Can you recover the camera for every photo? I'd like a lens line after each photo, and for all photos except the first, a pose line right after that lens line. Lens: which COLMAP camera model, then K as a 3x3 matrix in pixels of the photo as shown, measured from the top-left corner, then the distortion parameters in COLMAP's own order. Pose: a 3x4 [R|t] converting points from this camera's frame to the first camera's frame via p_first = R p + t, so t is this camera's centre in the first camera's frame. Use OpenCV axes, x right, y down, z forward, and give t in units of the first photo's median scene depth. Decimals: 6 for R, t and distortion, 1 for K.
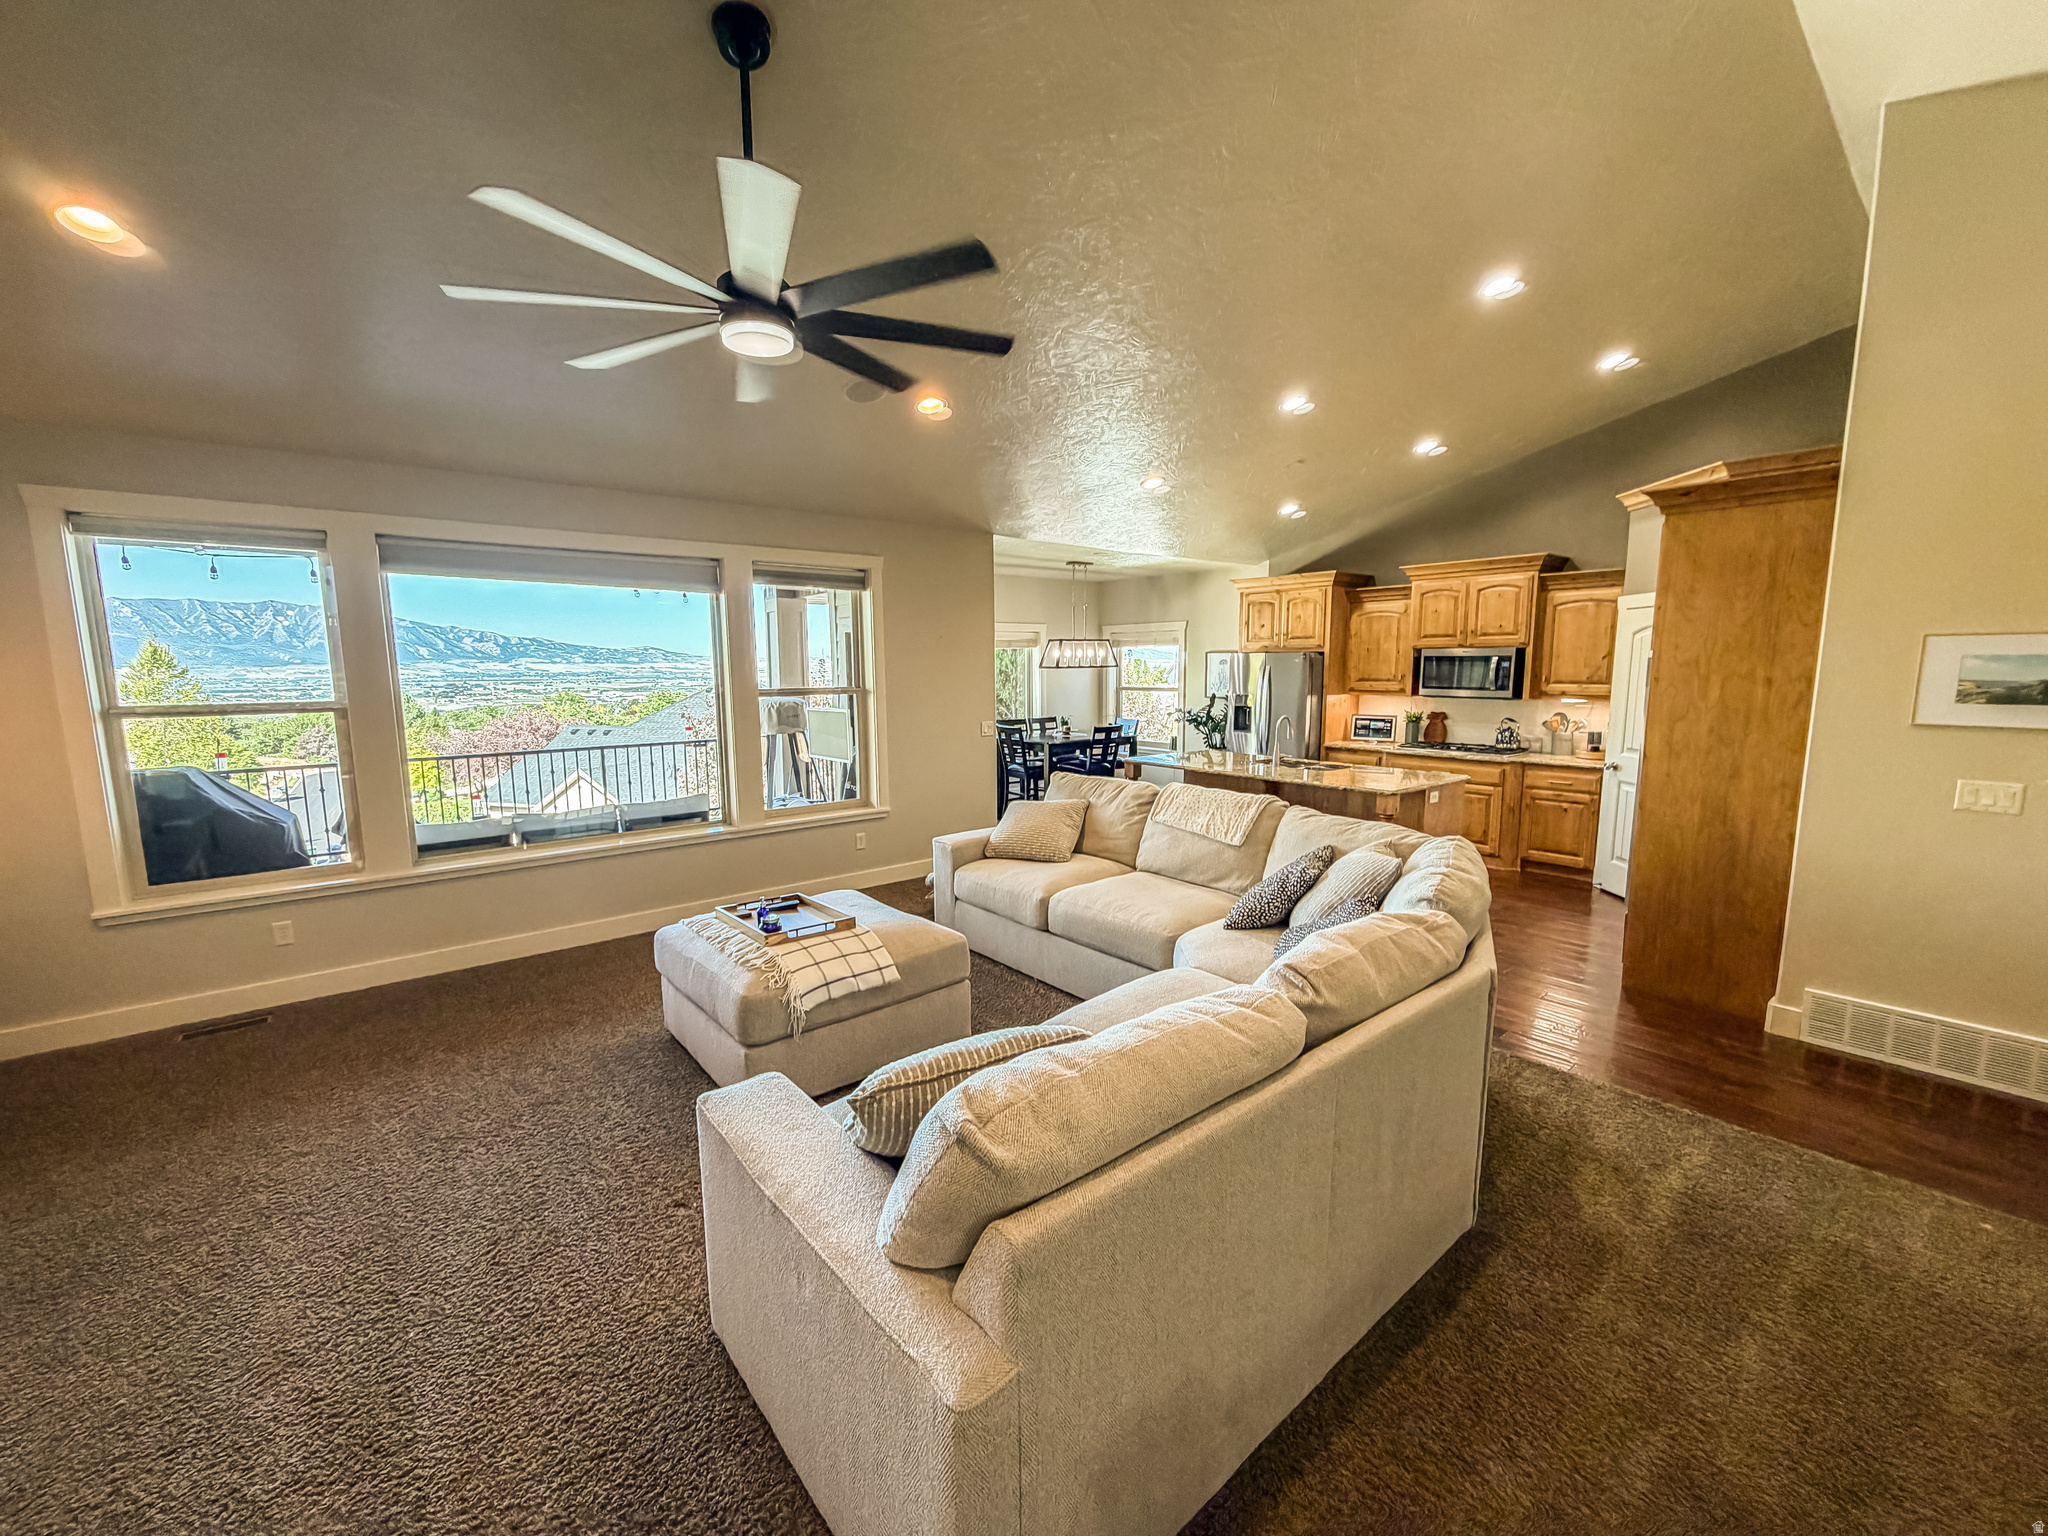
lens RADIAL K [[814.0, 0, 1019.5], [0, 814.0, 776.7], [0, 0, 1]] dist [-0.001135, 0.000853]
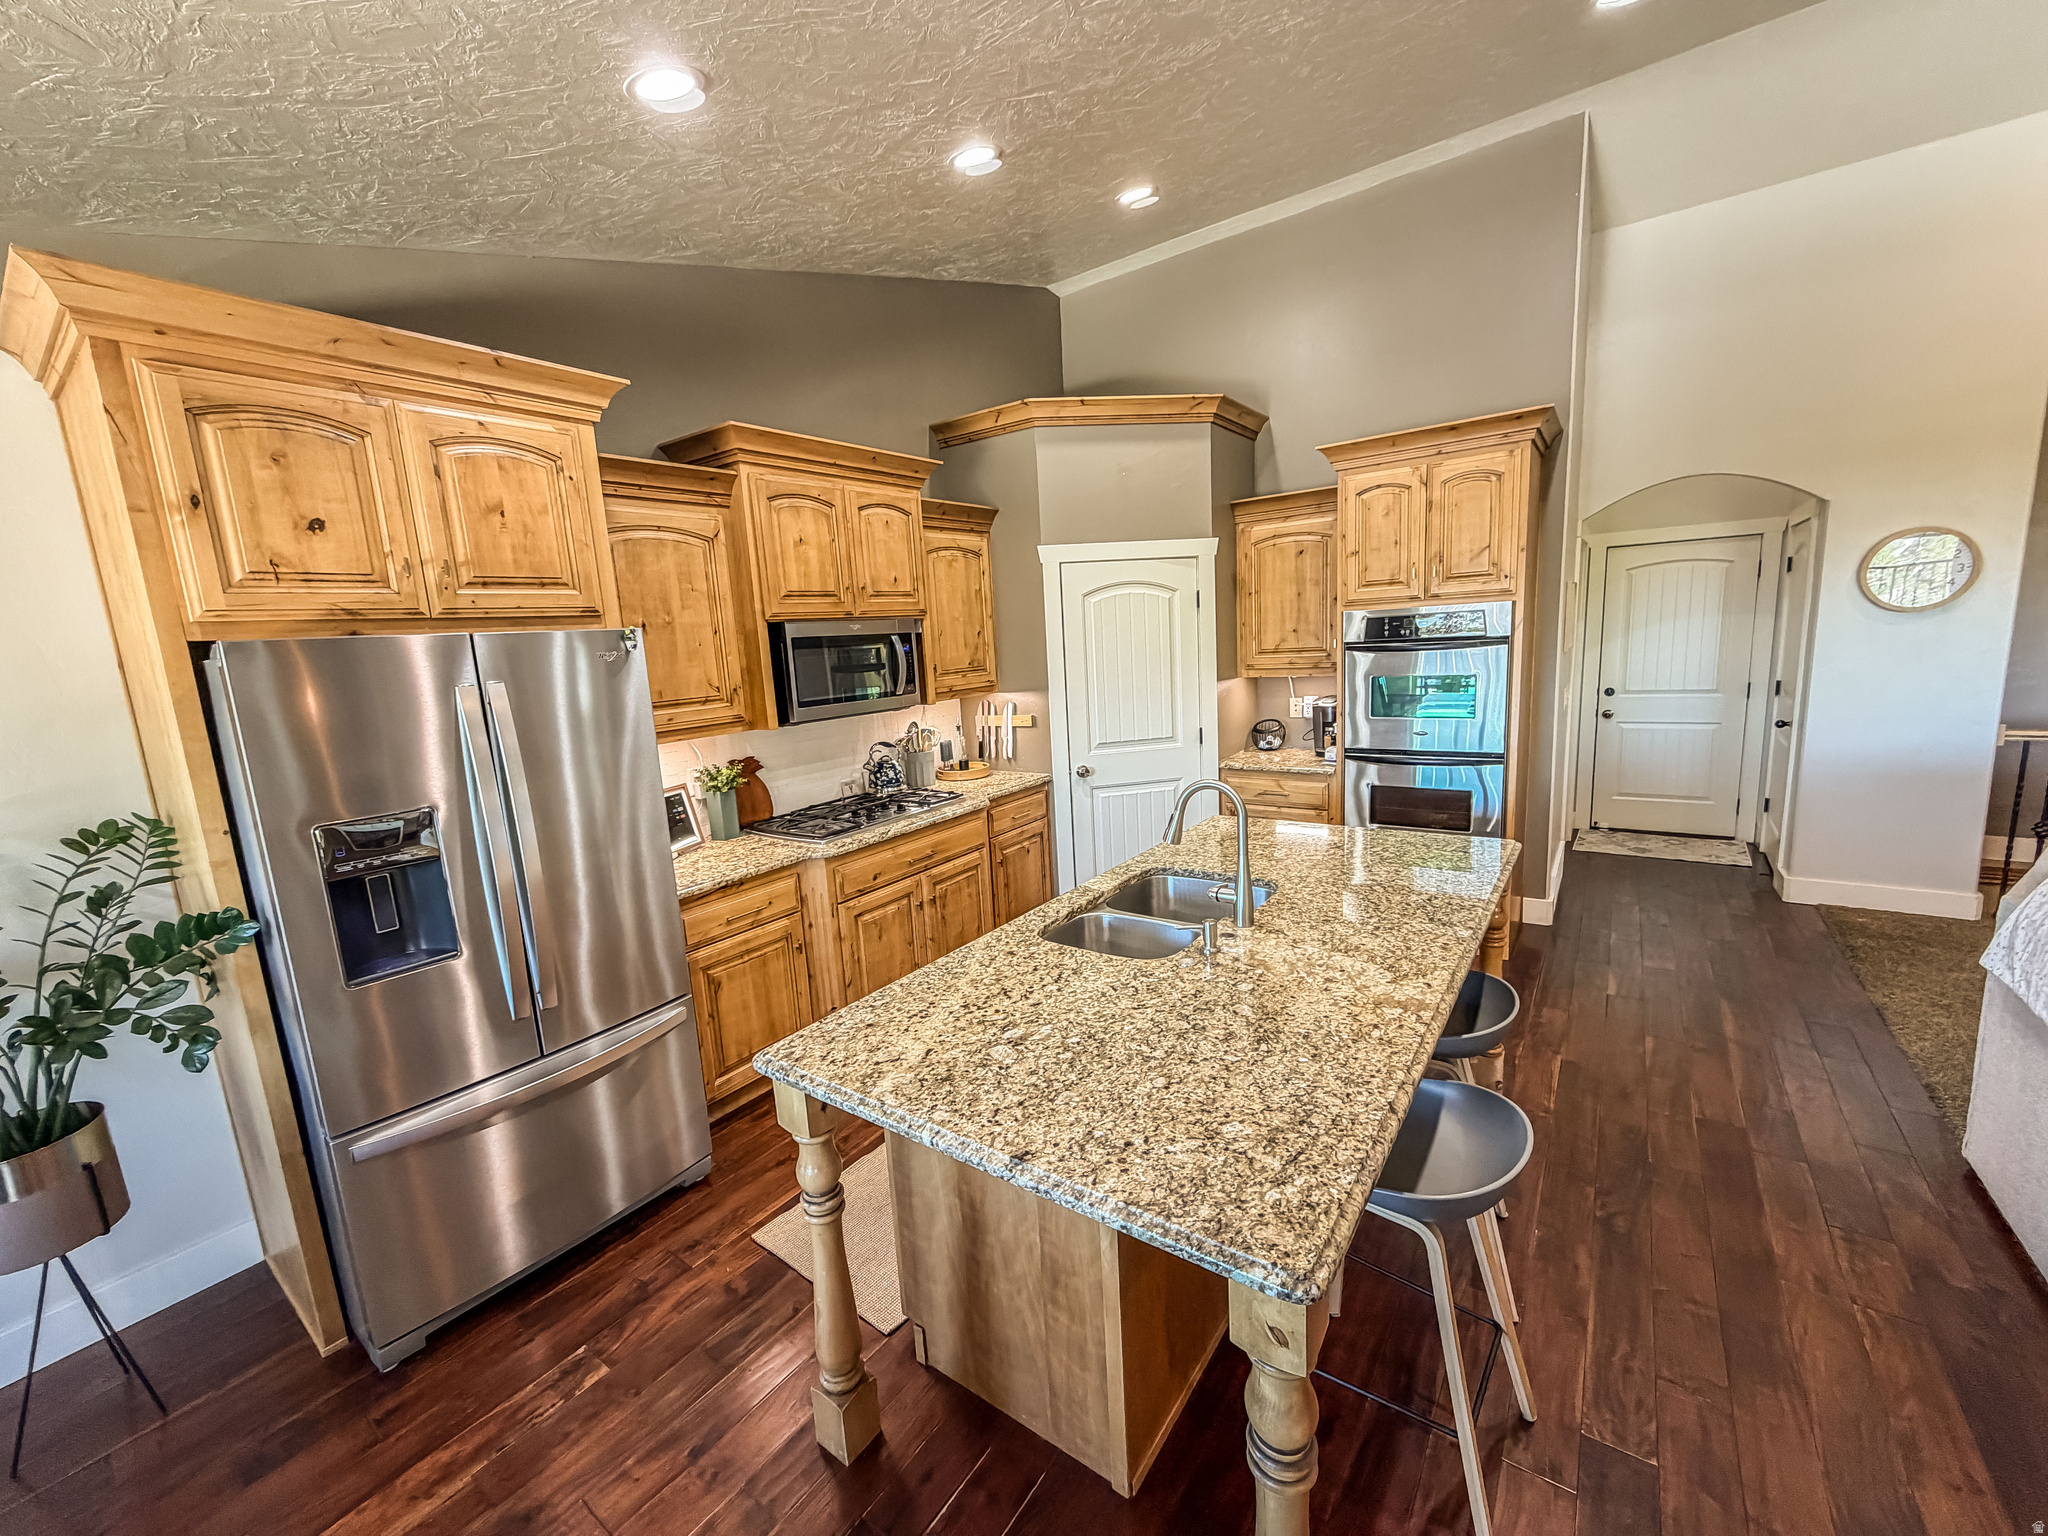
lens RADIAL K [[814.0, 0, 1027.2], [0, 814.0, 771.5], [0, 0, 1]] dist [-0.001135, 0.000853]
pose [[-0.250530, -0.138437, 0.958160, 0.012191], [0.196775, 0.961781, 0.190411, -0.128813], [-0.947900, 0.236245, -0.213714, 0.932310]]
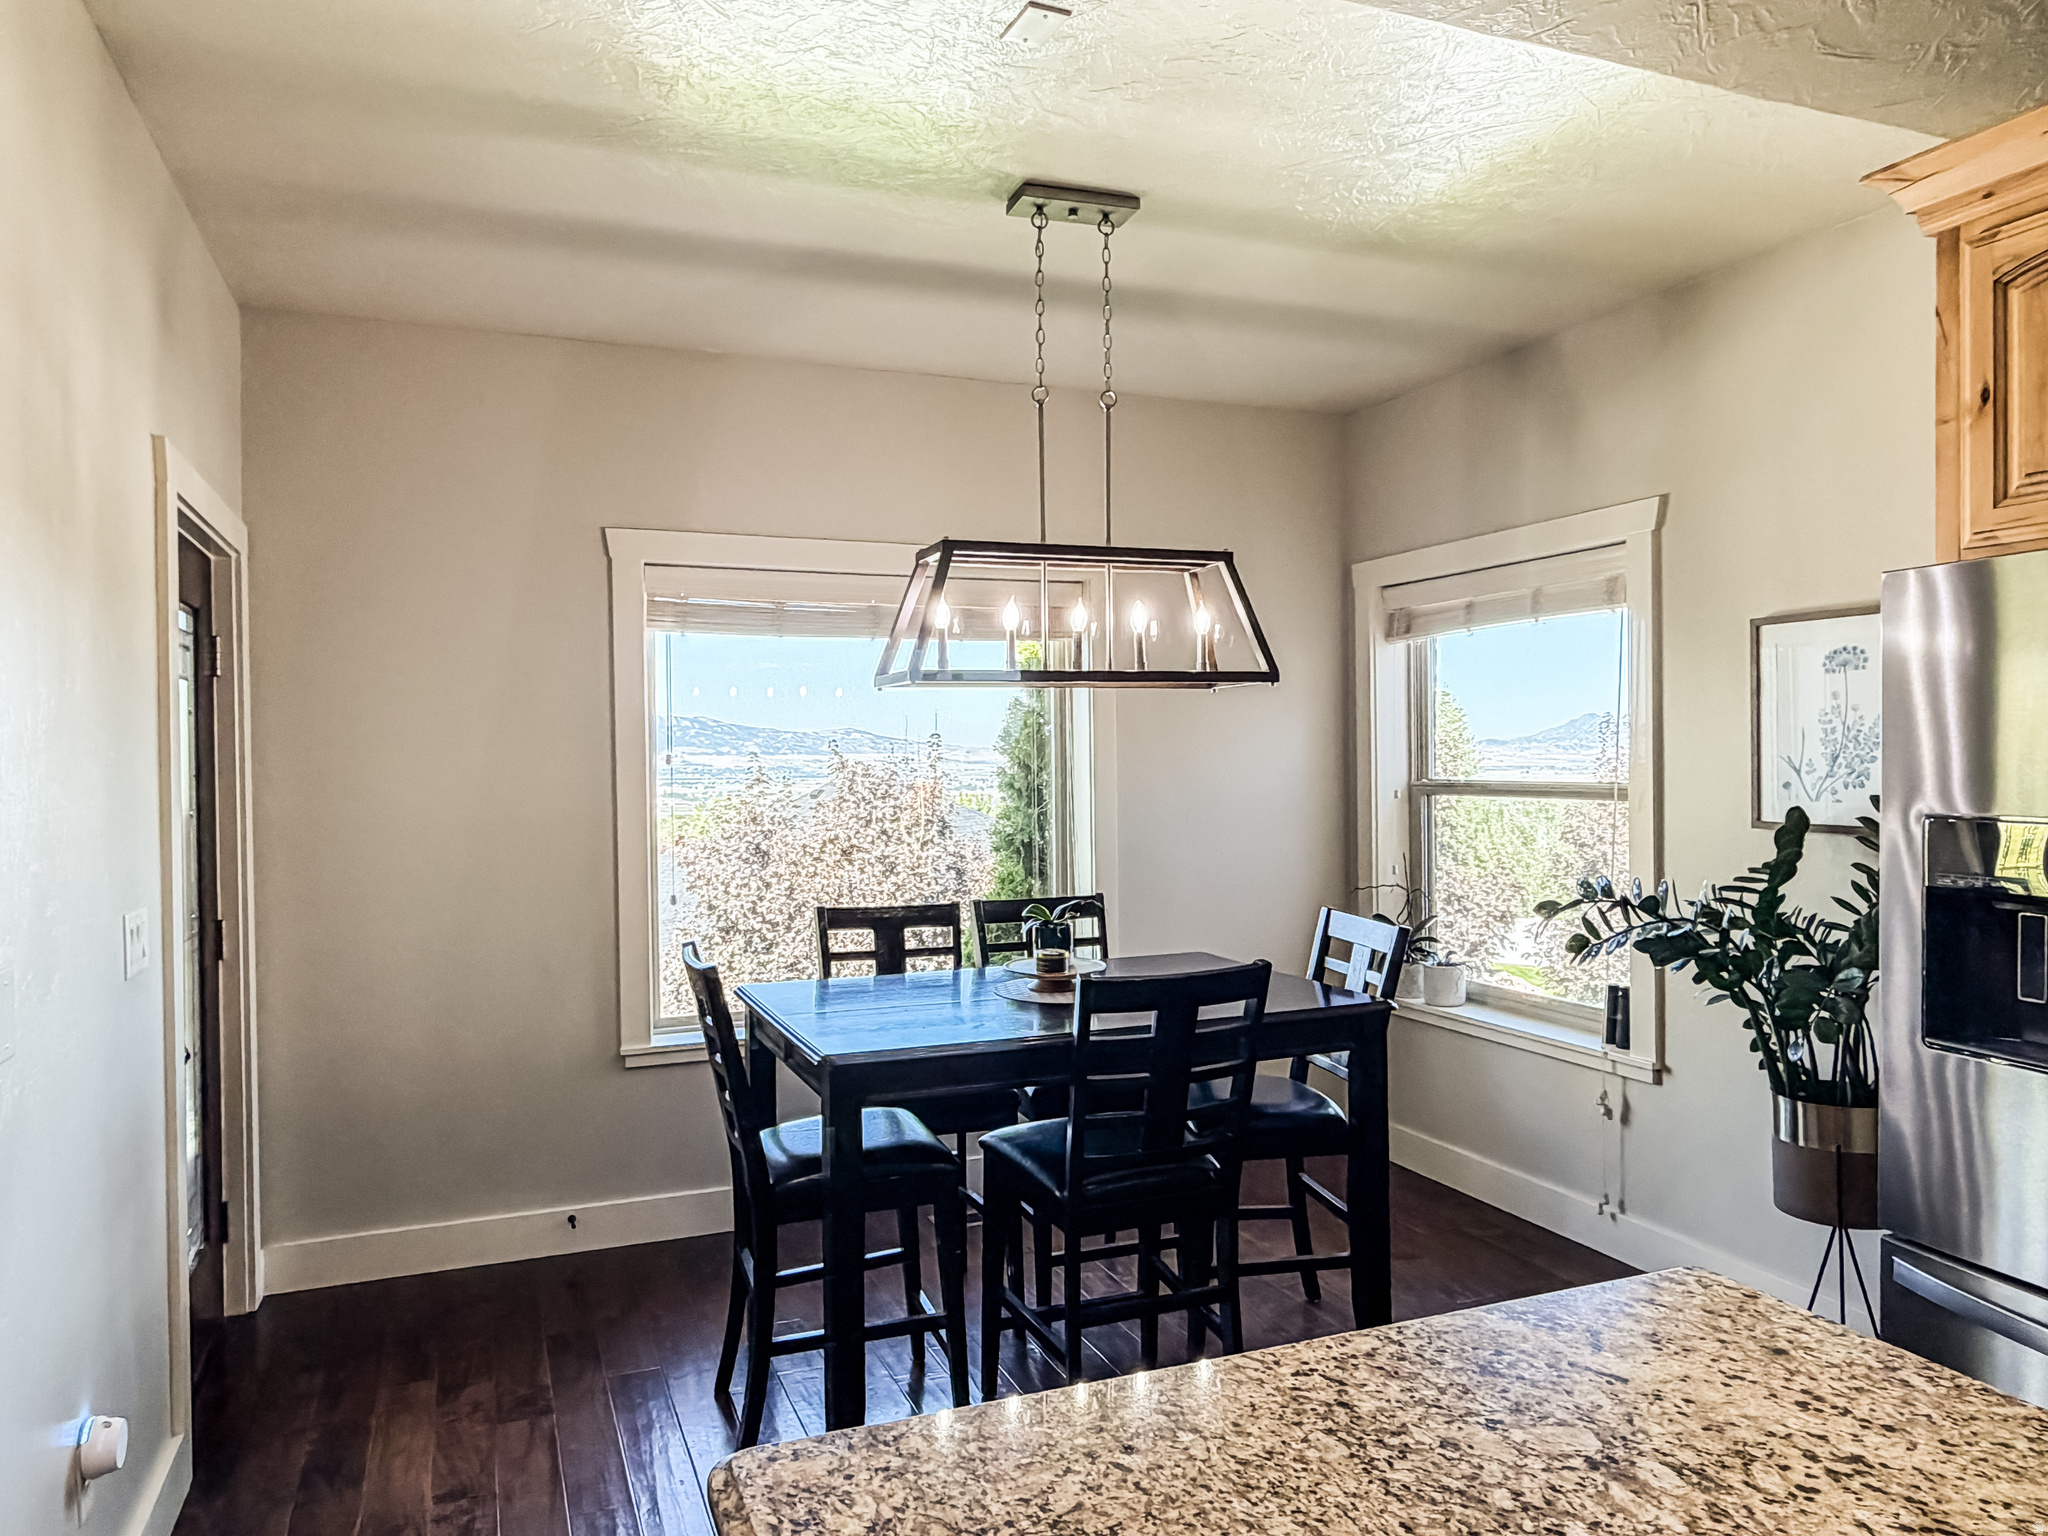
lens RADIAL K [[1378.3, 0, 1012.3], [0, 1378.3, 772.4], [0, 0, 1]] dist [0.006550, -0.000081]
pose [[0.951192, 0.004111, -0.308573, 0.190956], [-0.042855, 0.991982, -0.118888, -0.074443], [0.305610, 0.126309, 0.943742, 0.738261]]
